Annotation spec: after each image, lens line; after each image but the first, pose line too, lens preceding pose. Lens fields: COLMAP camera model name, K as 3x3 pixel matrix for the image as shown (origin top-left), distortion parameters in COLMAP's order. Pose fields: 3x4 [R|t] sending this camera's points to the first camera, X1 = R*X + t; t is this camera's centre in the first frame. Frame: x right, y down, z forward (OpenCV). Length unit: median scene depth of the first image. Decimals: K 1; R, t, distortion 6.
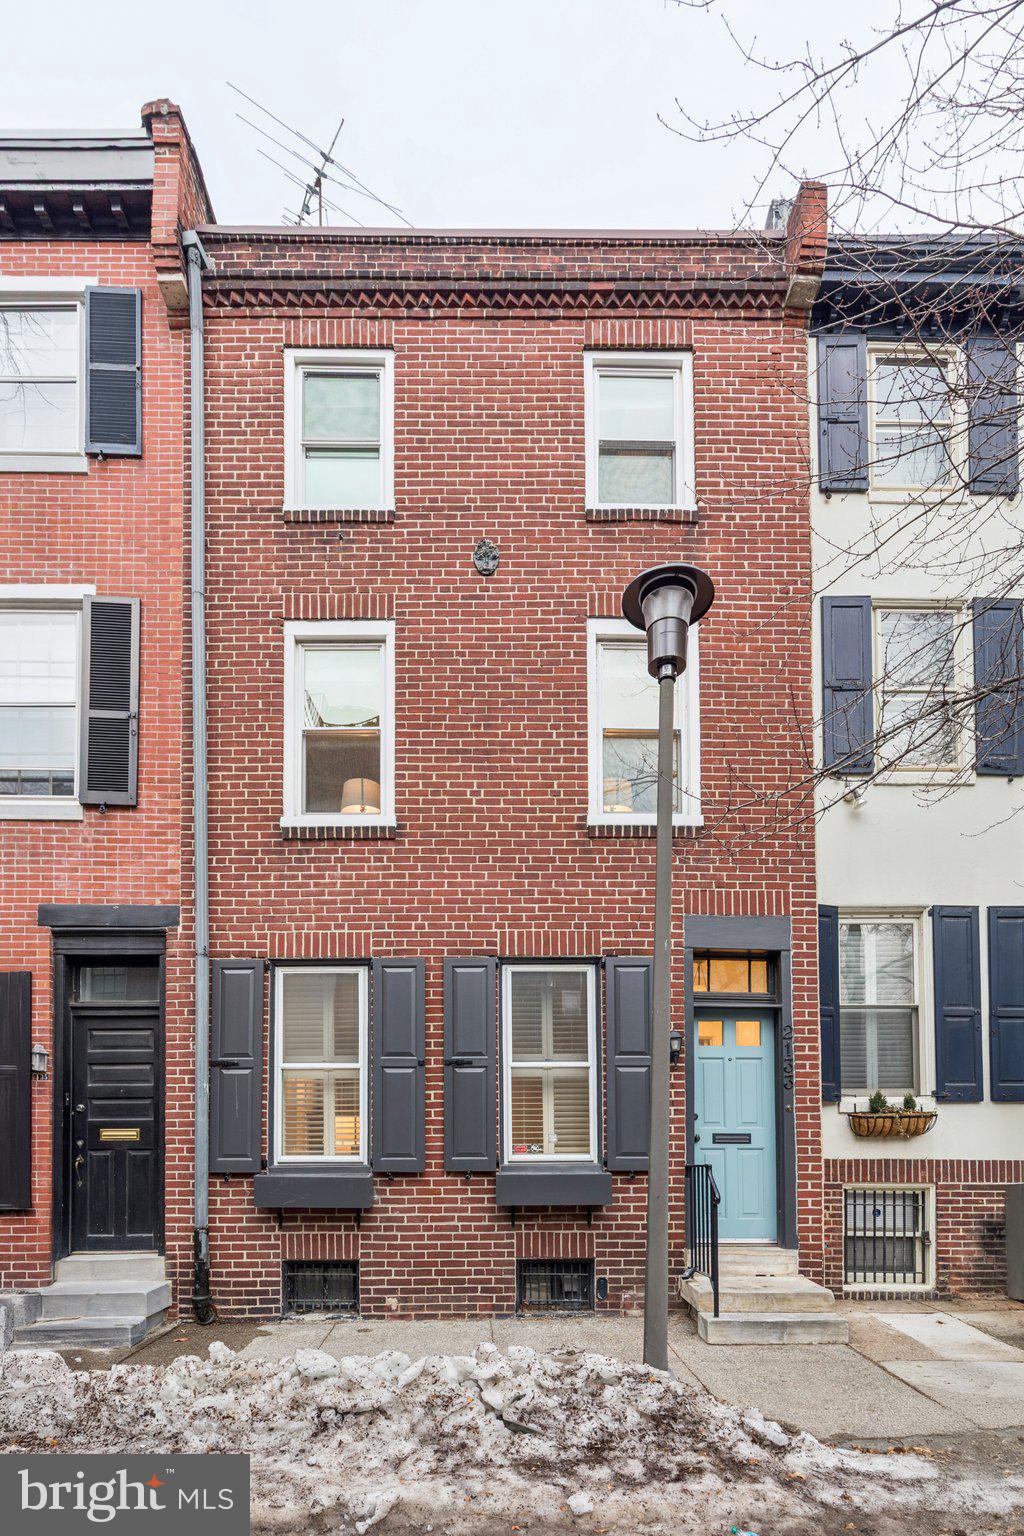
lens RADIAL K [[856.8, 0, 512.5], [0, 856.8, 770.9], [0, 0, 1]] dist [-0.011734, 0.000575]
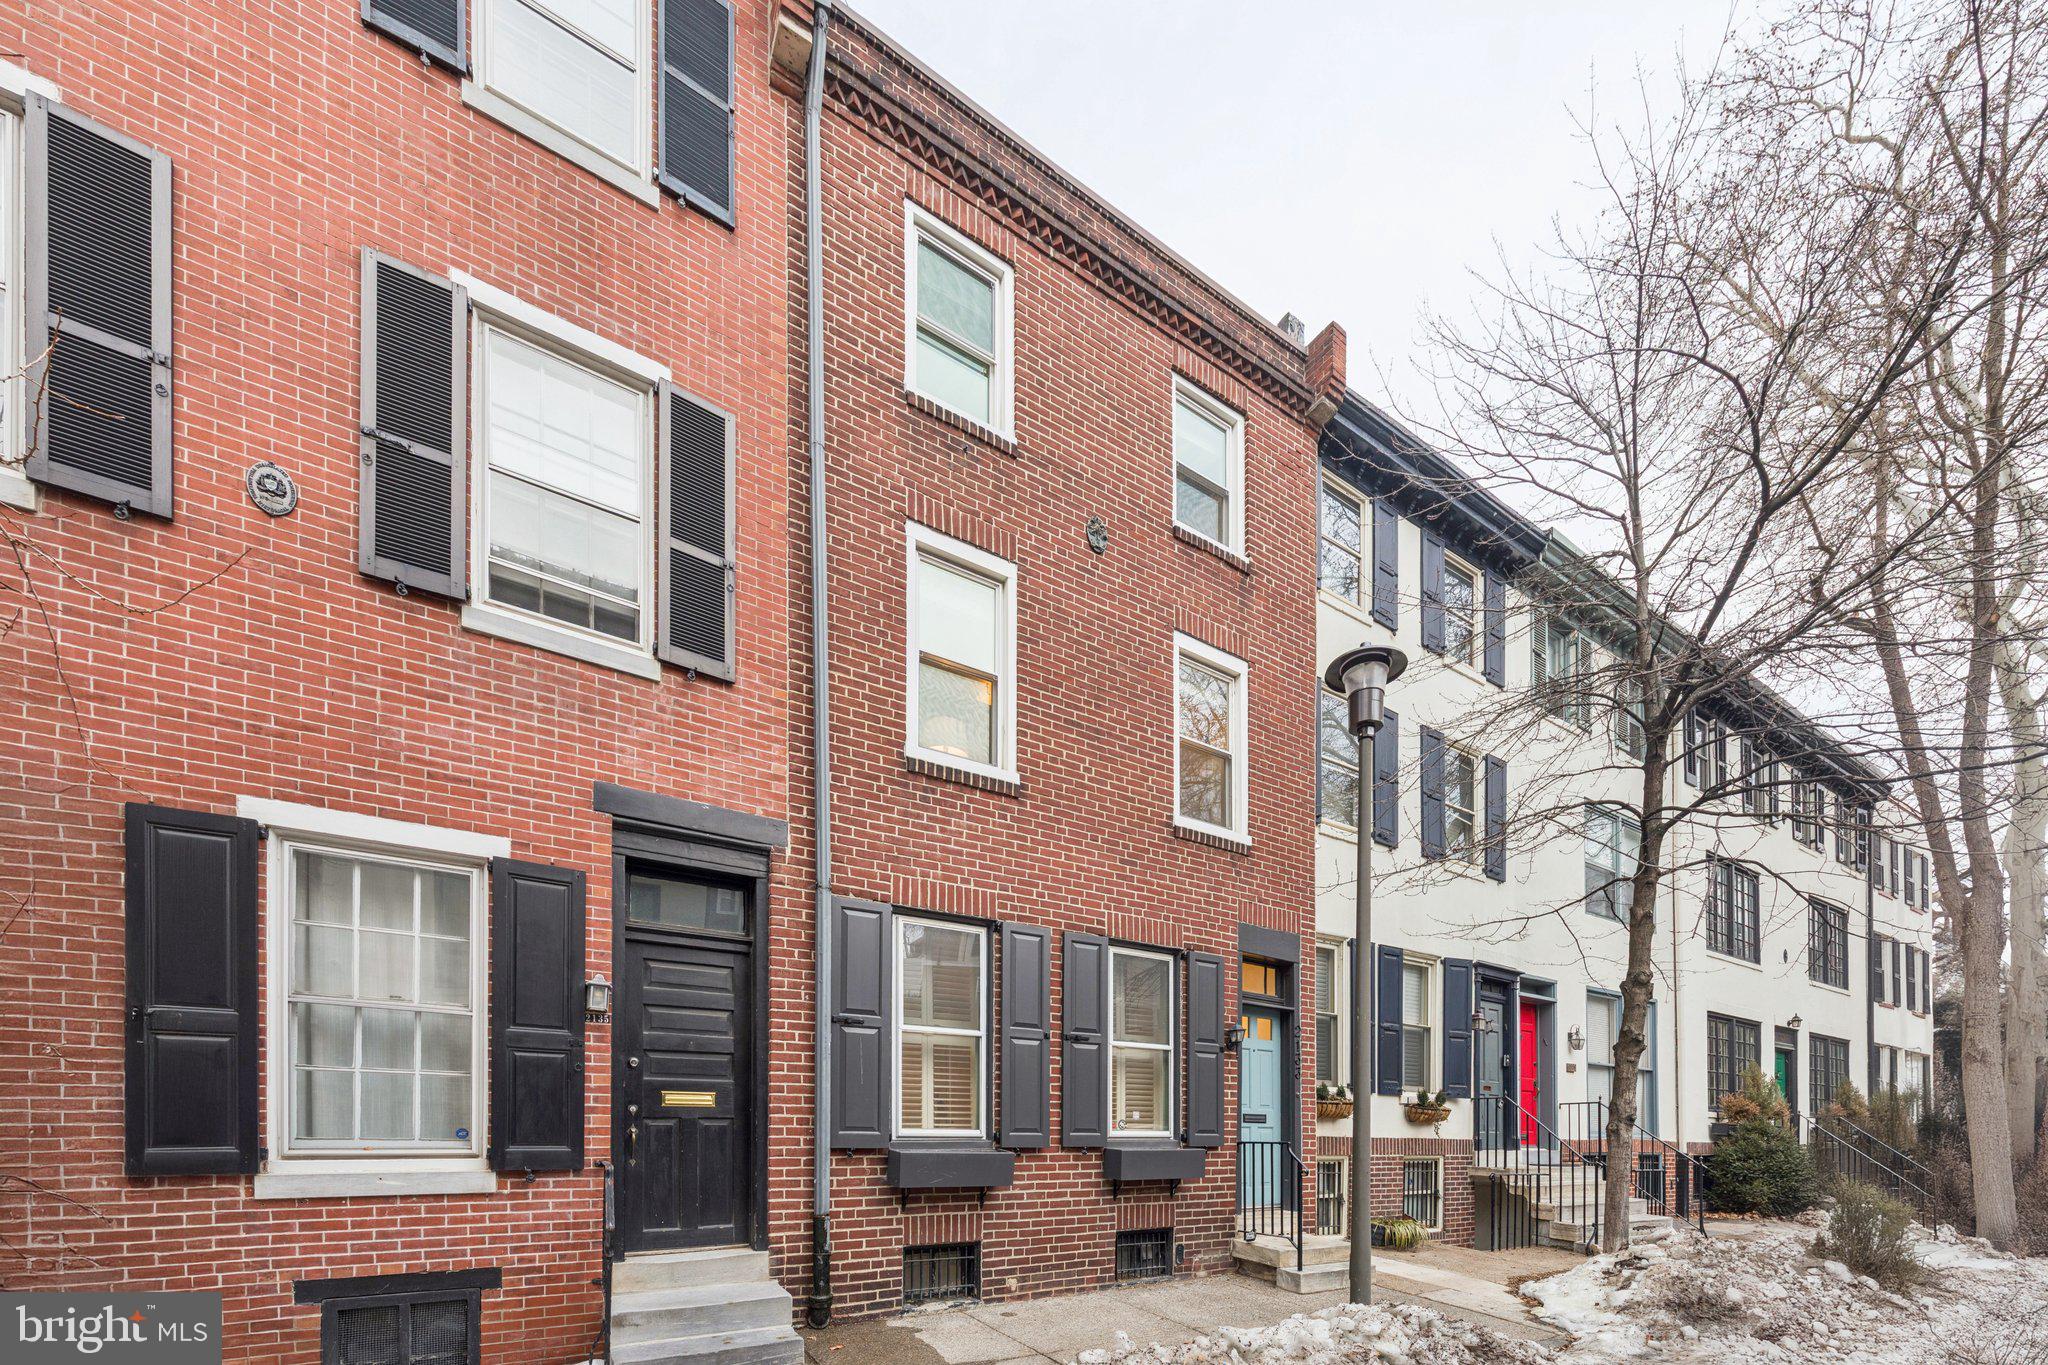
lens RADIAL K [[933.5, 0, 1023.5], [0, 933.5, 689.0], [0, 0, 1]] dist [-0.001223, 0.000206]
pose [[0.786583, 0.272417, 0.554145, -0.768676], [-0.269300, 0.958921, -0.089146, 0.054986], [-0.555666, -0.079110, 0.827633, 0.140359]]
